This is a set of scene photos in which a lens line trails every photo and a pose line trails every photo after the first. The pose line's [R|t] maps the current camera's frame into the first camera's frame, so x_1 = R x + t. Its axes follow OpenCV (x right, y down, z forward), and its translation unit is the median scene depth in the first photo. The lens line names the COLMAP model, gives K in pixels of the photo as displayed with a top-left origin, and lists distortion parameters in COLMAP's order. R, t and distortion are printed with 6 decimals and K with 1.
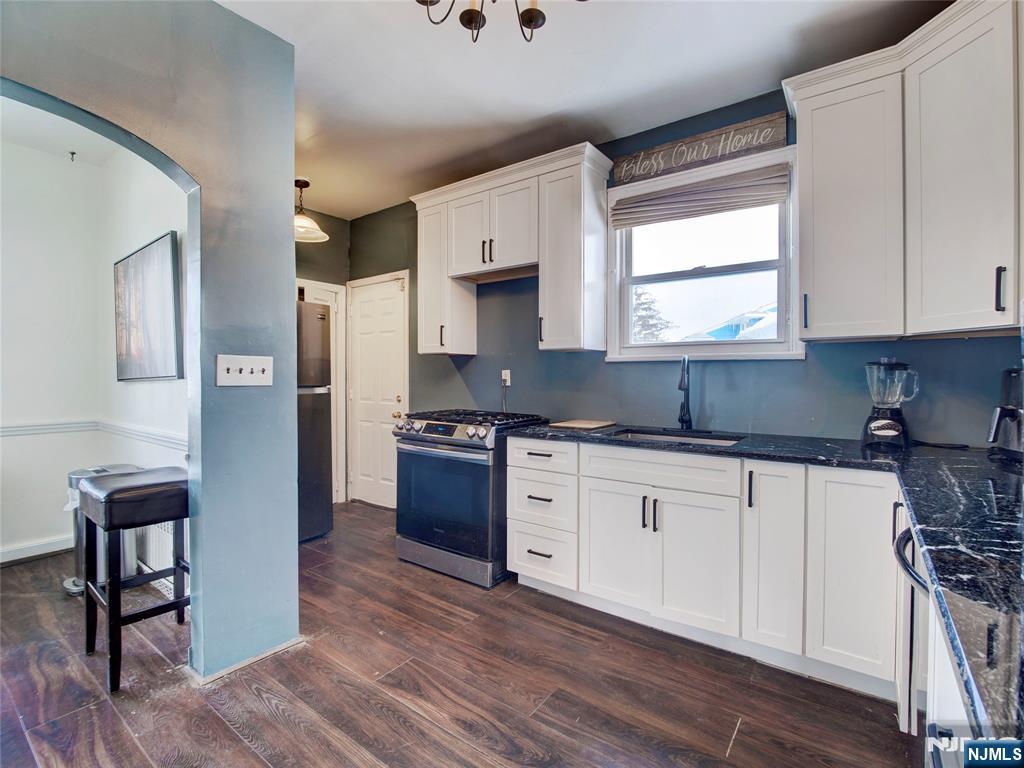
lens RADIAL K [[475.2, 0, 515.6], [0, 475.2, 376.0], [0, 0, 1]] dist [-0.013751, -0.000272]
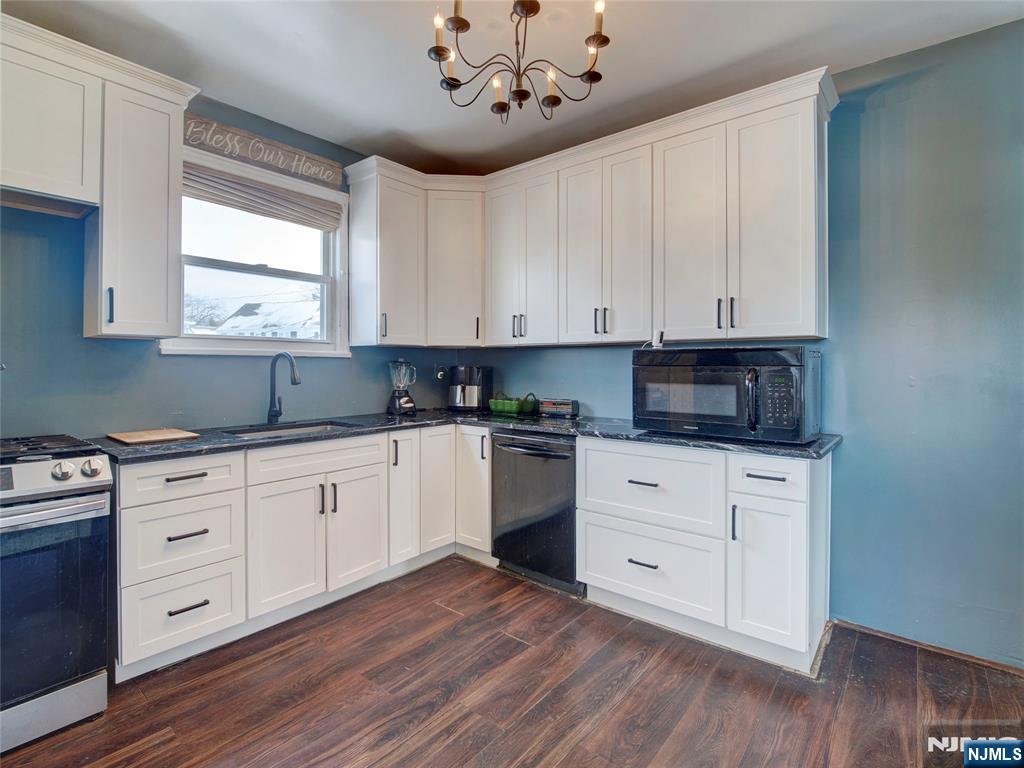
lens RADIAL K [[492.7, 0, 510.1], [0, 492.7, 355.5], [0, 0, 1]] dist [-0.016882, 0.000211]
pose [[0.064732, 0.023288, 0.997631, -0.747457], [0.002715, 0.999720, -0.023513, -0.007495], [-0.997899, 0.004231, 0.064650, 0.467066]]
